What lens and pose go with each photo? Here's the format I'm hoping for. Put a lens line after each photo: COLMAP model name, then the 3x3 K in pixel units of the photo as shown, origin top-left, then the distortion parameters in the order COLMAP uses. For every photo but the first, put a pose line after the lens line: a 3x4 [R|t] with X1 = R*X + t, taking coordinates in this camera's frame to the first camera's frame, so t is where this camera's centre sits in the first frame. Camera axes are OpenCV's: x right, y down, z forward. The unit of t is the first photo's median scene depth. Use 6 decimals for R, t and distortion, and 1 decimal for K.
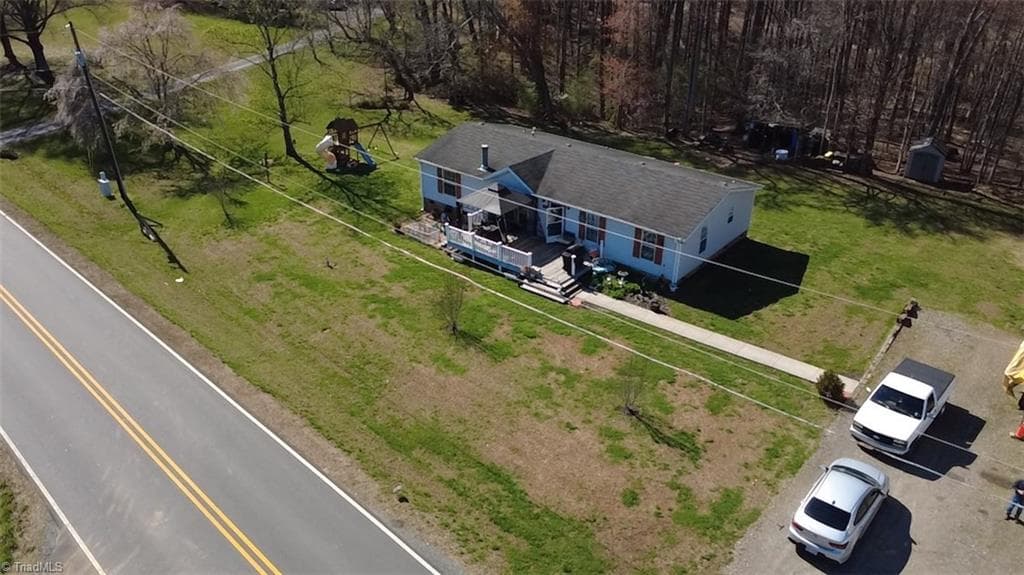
lens RADIAL K [[749.6, 0, 512.0], [0, 749.6, 287.5], [0, 0, 1]] dist [-0.004178, 0.003327]
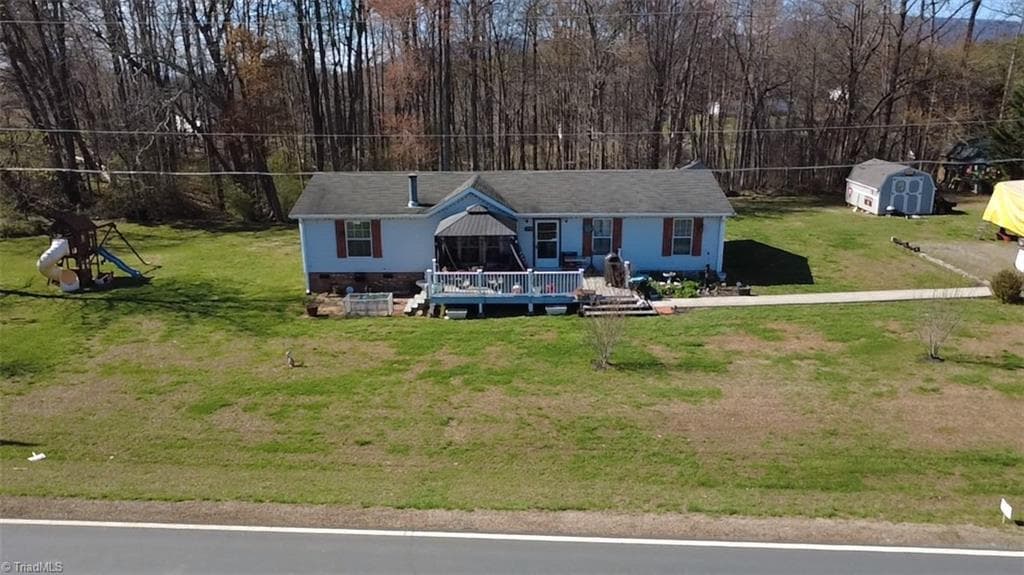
lens RADIAL K [[749.6, 0, 512.0], [0, 749.6, 287.5], [0, 0, 1]] dist [-0.004178, 0.003327]
pose [[0.780183, -0.182726, 0.598269, -0.472482], [0.310338, 0.943455, -0.116548, 0.036365], [-0.543143, 0.276594, 0.792774, 0.441715]]
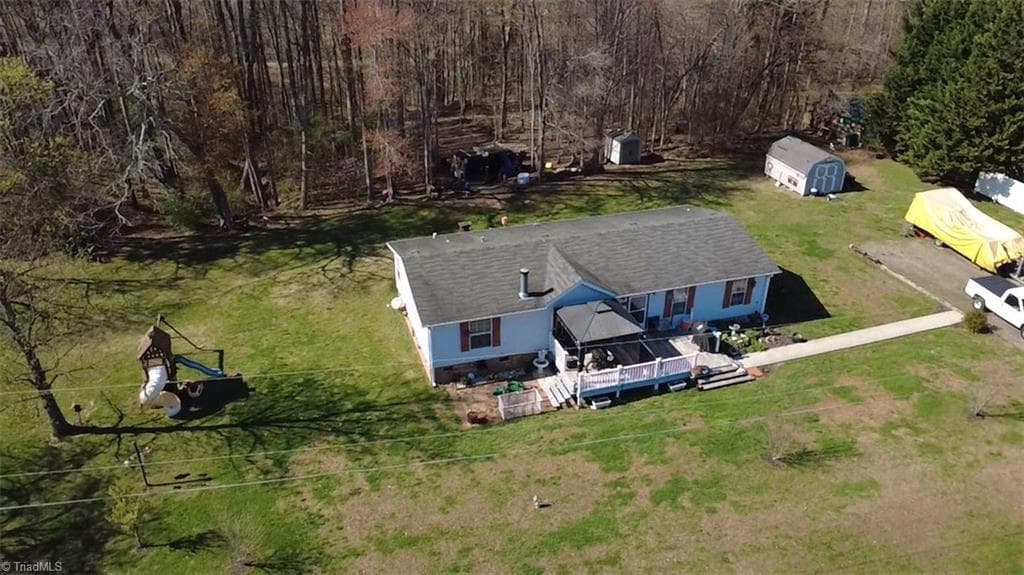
lens RADIAL K [[749.6, 0, 512.0], [0, 749.6, 287.5], [0, 0, 1]] dist [-0.004178, 0.003327]
pose [[0.545896, -0.398642, 0.736941, -0.722844], [0.399670, 0.896936, 0.189130, -0.370250], [-0.736384, 0.191288, 0.648959, 0.550781]]
